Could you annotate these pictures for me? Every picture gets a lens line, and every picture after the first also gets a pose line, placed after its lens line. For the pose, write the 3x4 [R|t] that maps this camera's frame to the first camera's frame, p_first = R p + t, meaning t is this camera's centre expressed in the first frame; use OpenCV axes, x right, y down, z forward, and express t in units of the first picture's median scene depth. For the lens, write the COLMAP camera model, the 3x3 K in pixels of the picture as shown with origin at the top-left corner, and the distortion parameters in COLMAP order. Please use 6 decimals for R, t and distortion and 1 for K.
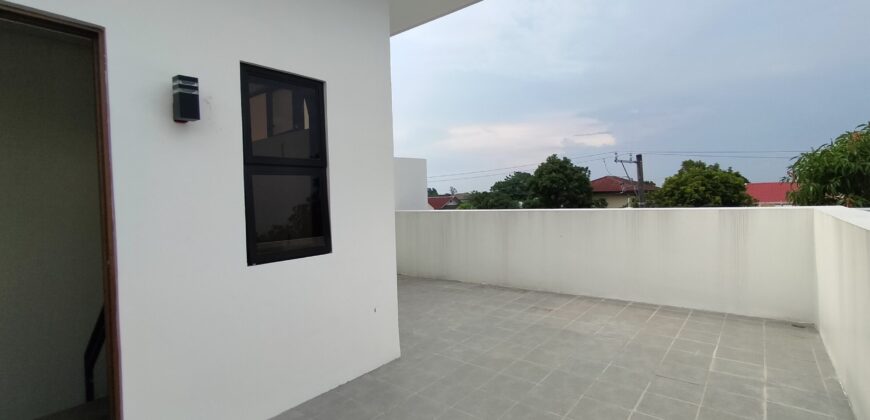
lens RADIAL K [[400.1, 0, 438.5], [0, 400.1, 209.8], [0, 0, 1]] dist [-0.001458, 0.000435]
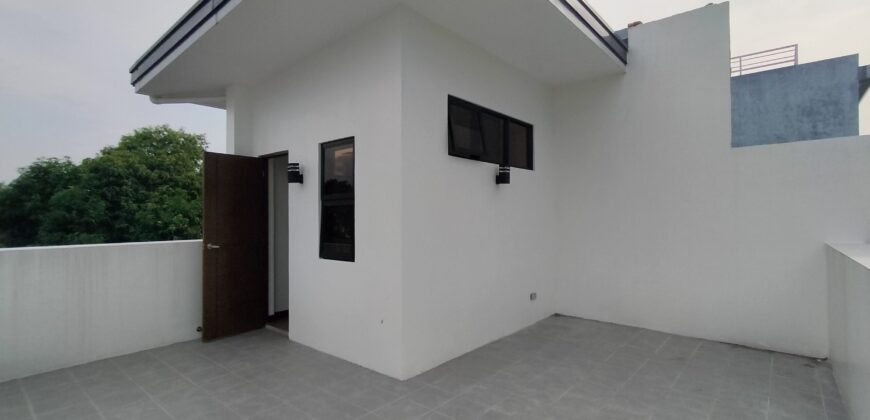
lens RADIAL K [[400.1, 0, 438.5], [0, 400.1, 209.8], [0, 0, 1]] dist [-0.001458, 0.000435]
pose [[-0.044354, 0.004518, -0.999006, 0.900918], [-0.019733, 0.999791, 0.005398, -0.067885], [0.998821, 0.019952, -0.044255, 1.129413]]
